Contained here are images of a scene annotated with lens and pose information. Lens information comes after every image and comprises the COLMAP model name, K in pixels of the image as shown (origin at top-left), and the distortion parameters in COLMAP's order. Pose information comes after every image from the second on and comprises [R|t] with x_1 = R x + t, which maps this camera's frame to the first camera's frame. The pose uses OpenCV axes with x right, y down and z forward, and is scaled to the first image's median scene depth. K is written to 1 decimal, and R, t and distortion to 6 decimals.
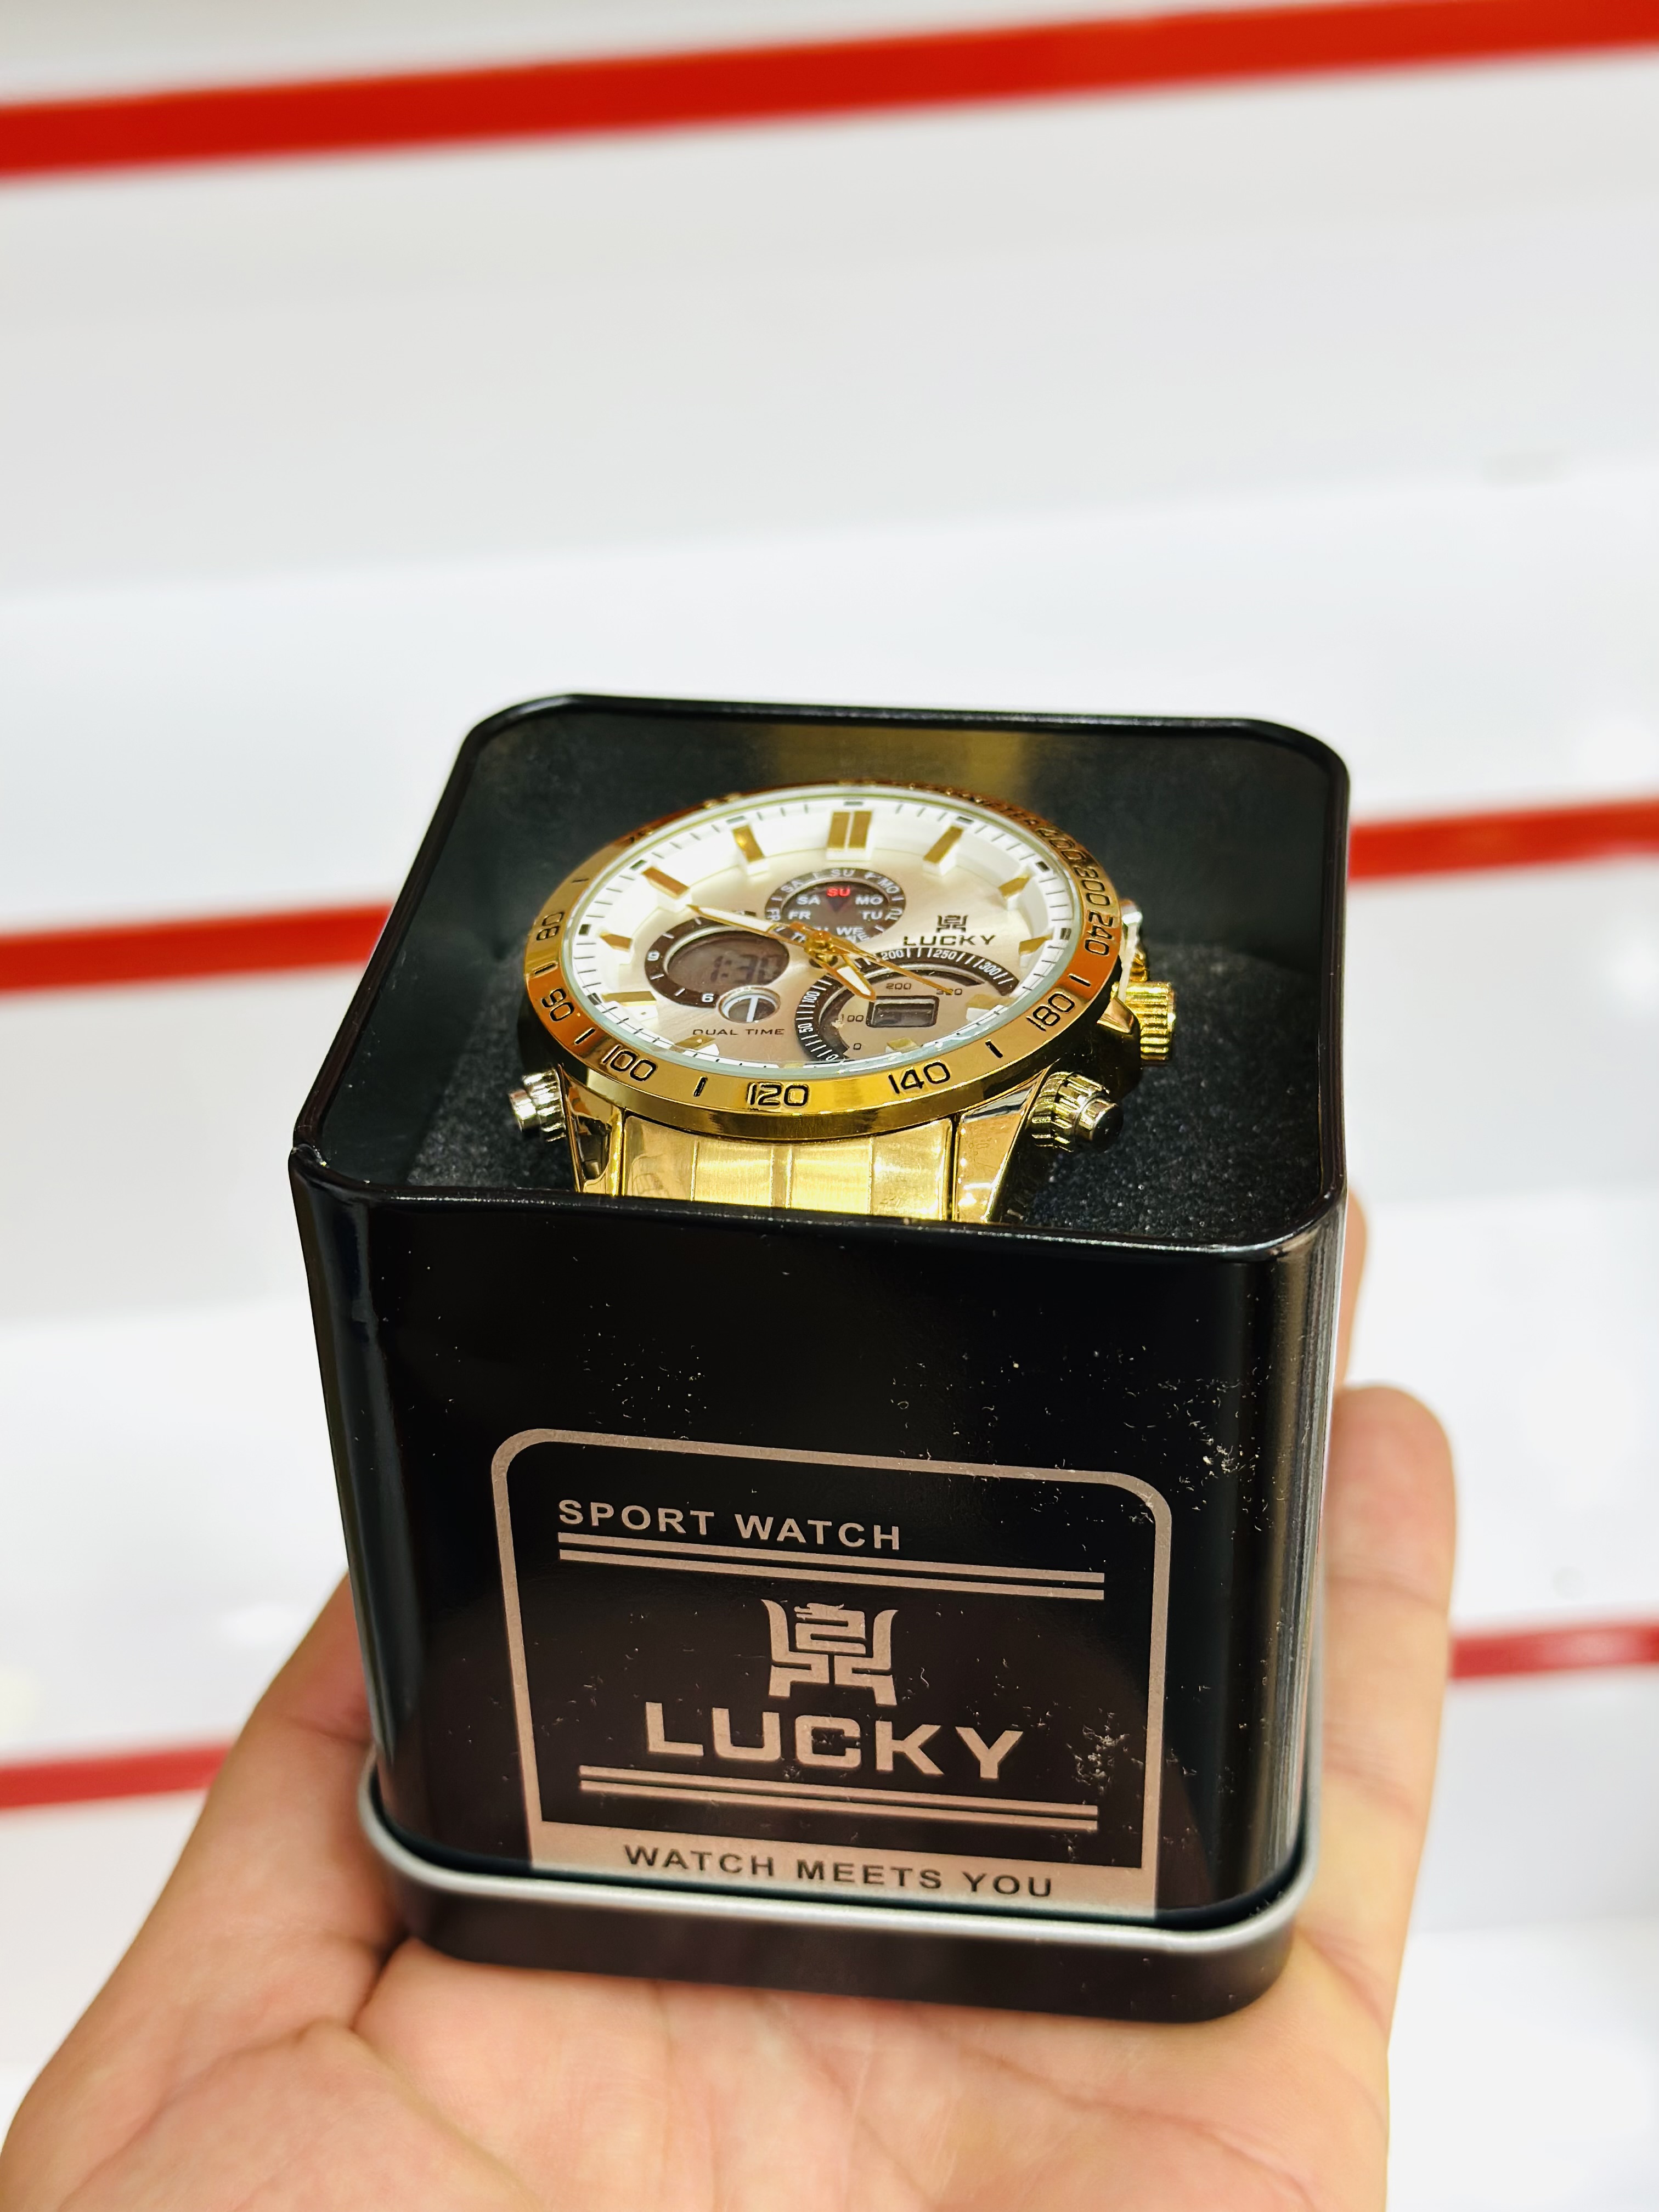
lens RADIAL K [[3158.8, 0, 829.5], [0, 3158.8, 1106.0], [0, 0, 1]] dist [0.047928, -0.002324]
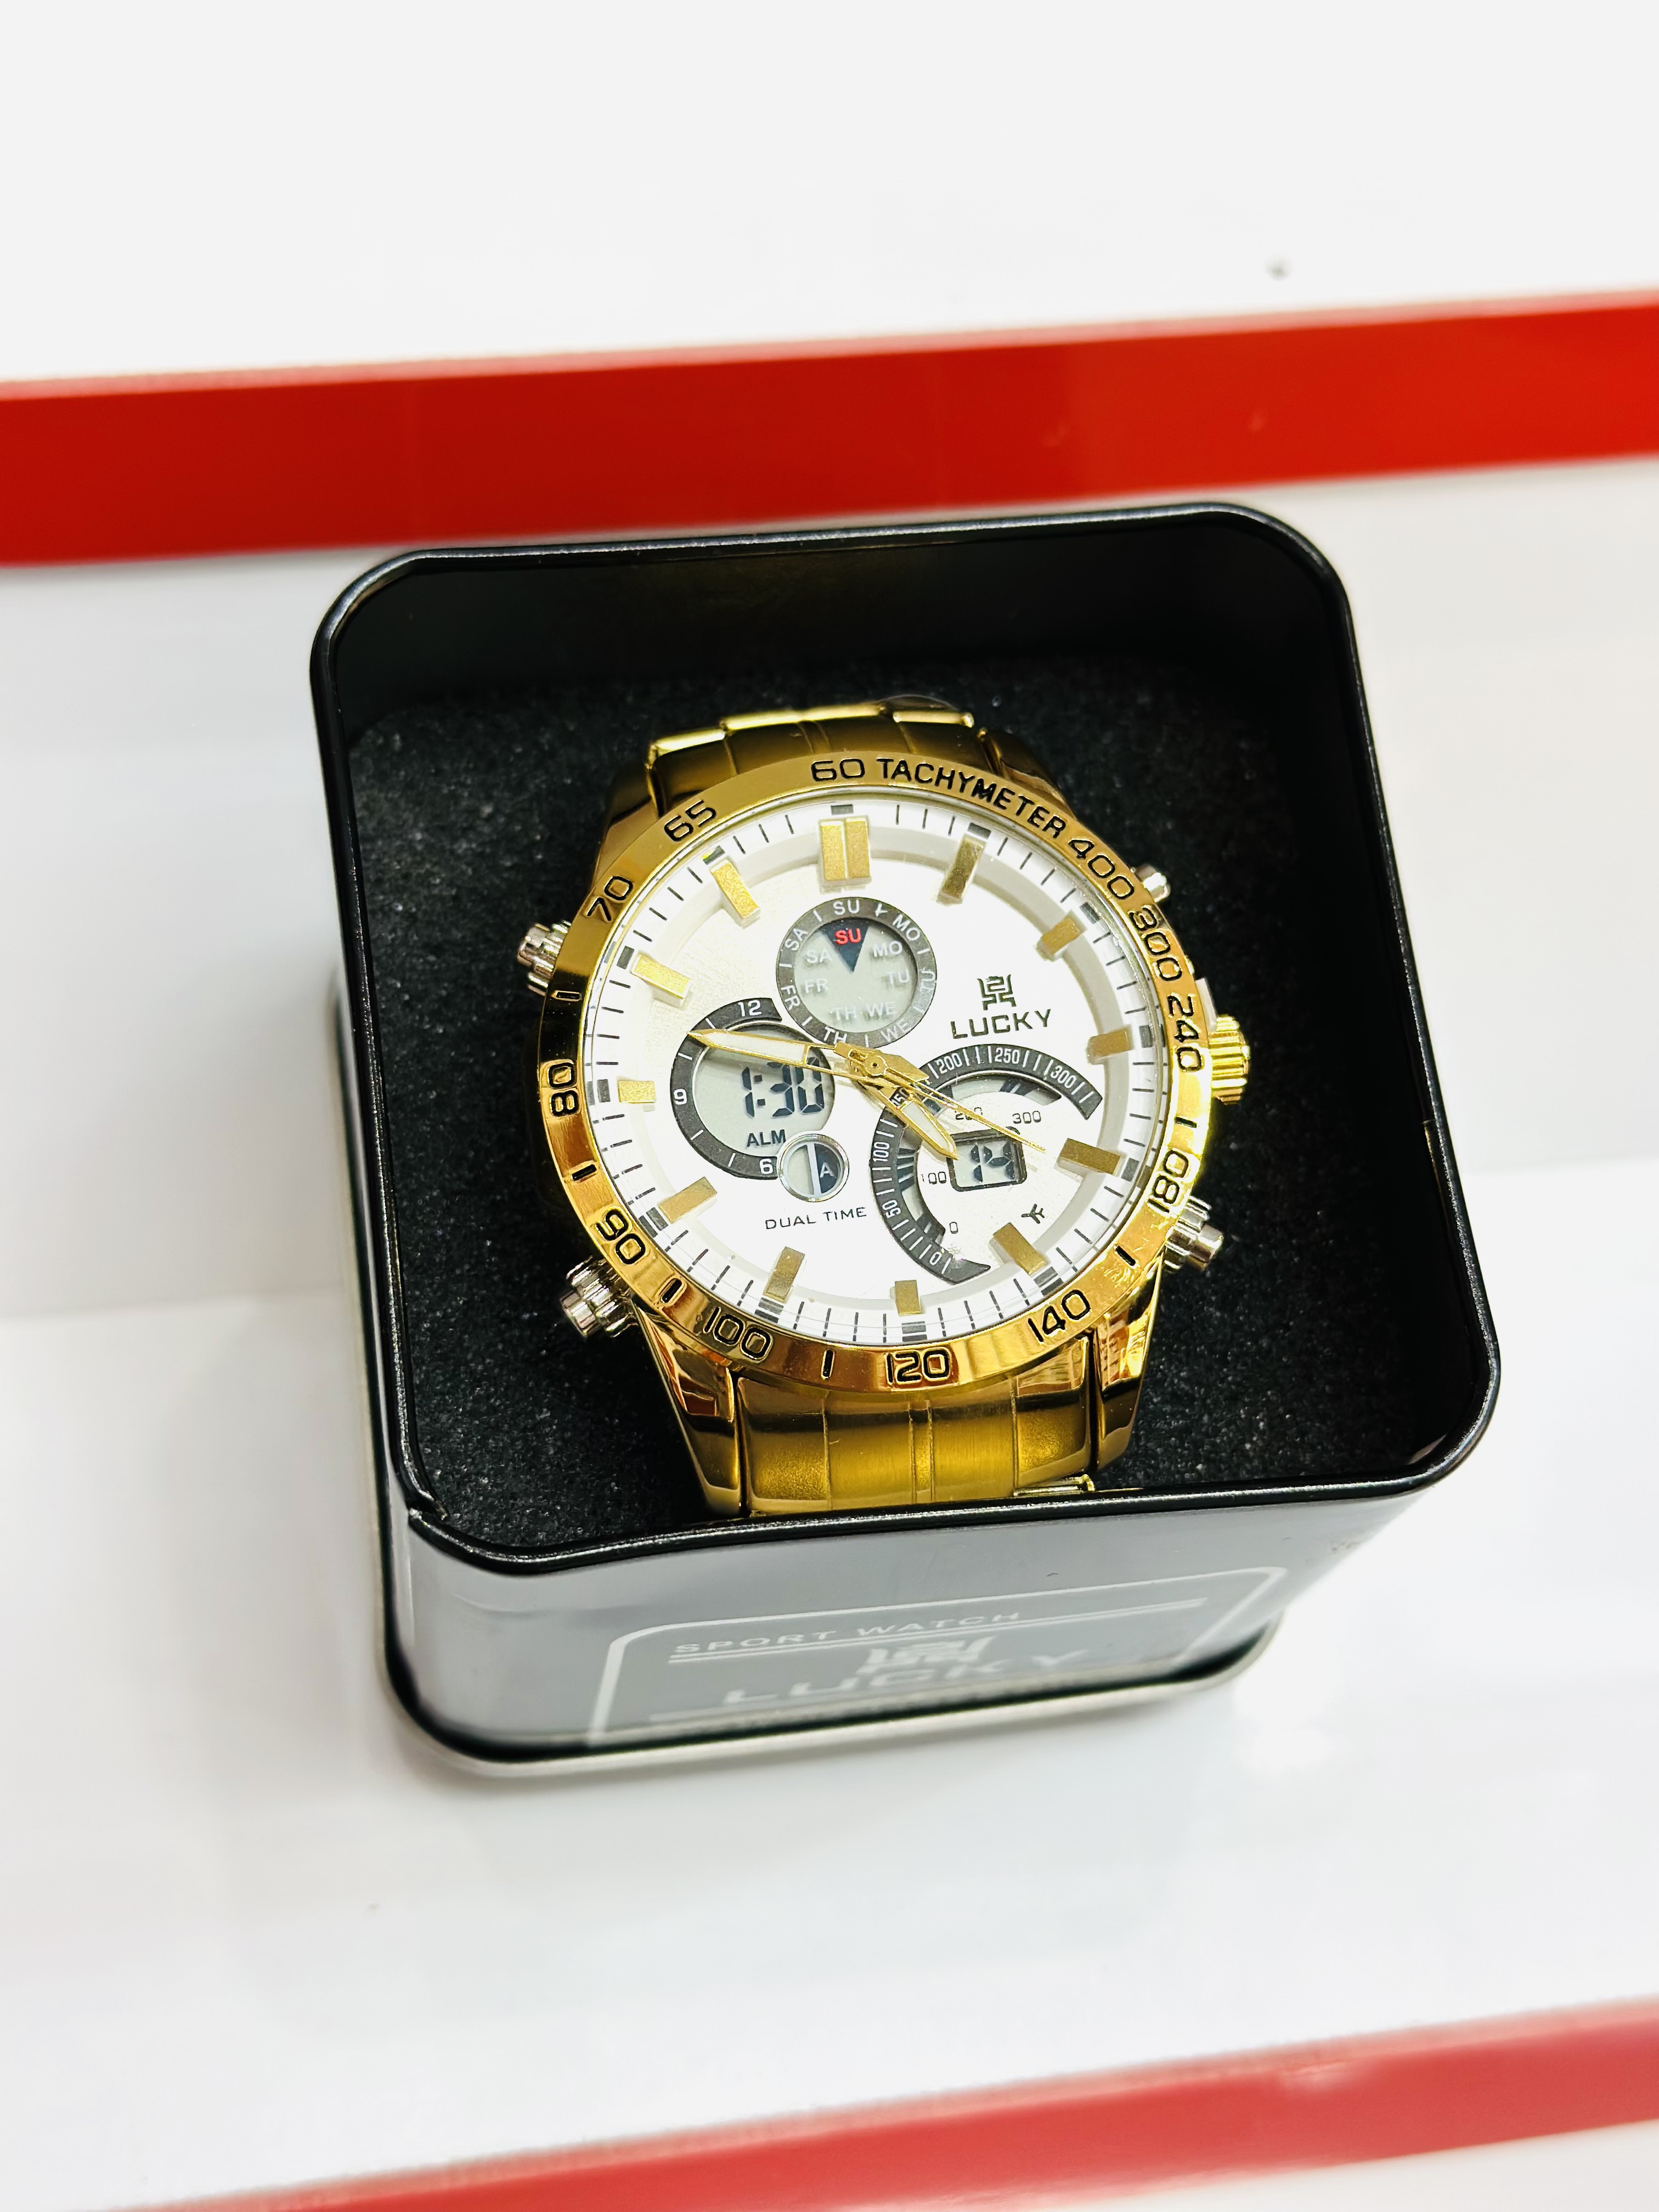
lens RADIAL K [[3158.8, 0, 829.5], [0, 3158.8, 1106.0], [0, 0, 1]] dist [0.047928, -0.002324]
pose [[0.955524, -0.204596, 0.212403, -0.206884], [0.047660, 0.817879, 0.573413, -0.557782], [-0.291038, -0.537786, 0.791254, 0.300882]]
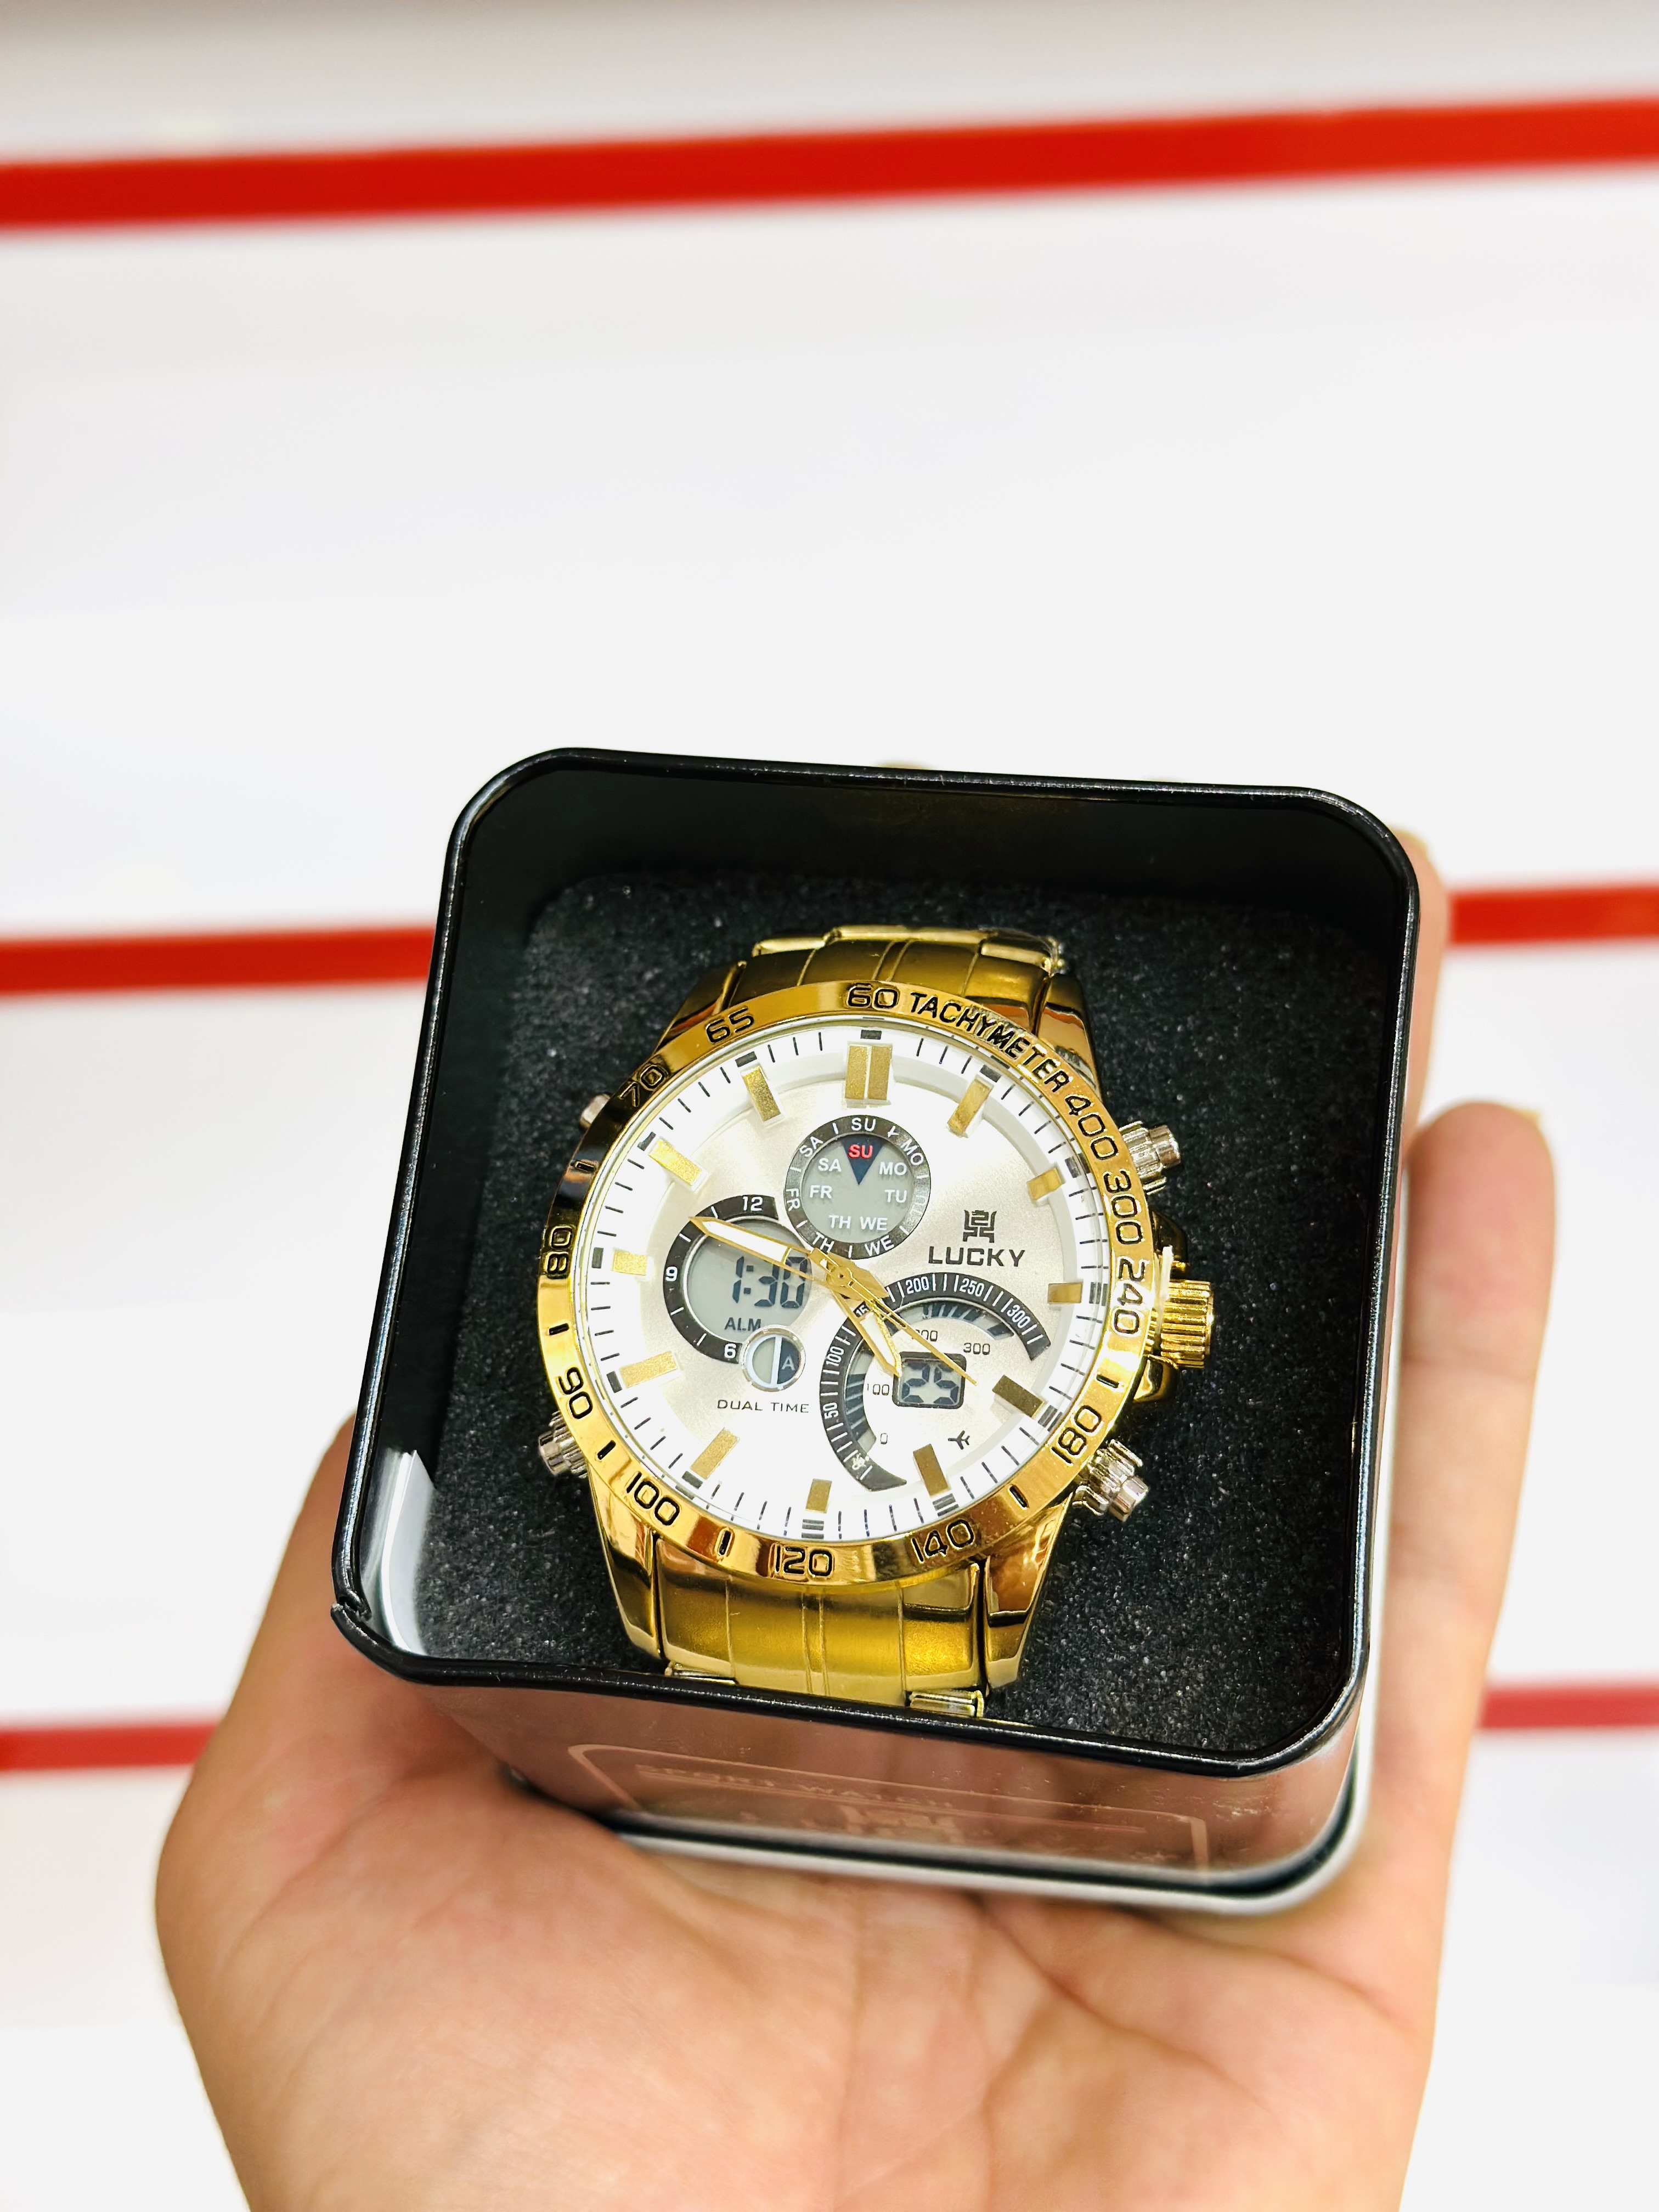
lens RADIAL K [[3158.8, 0, 829.5], [0, 3158.8, 1106.0], [0, 0, 1]] dist [0.047928, -0.002324]
pose [[0.994351, -0.048606, -0.094360, 0.087405], [0.092803, 0.829585, 0.550614, -0.628854], [0.051517, -0.556261, 0.829409, 0.239047]]
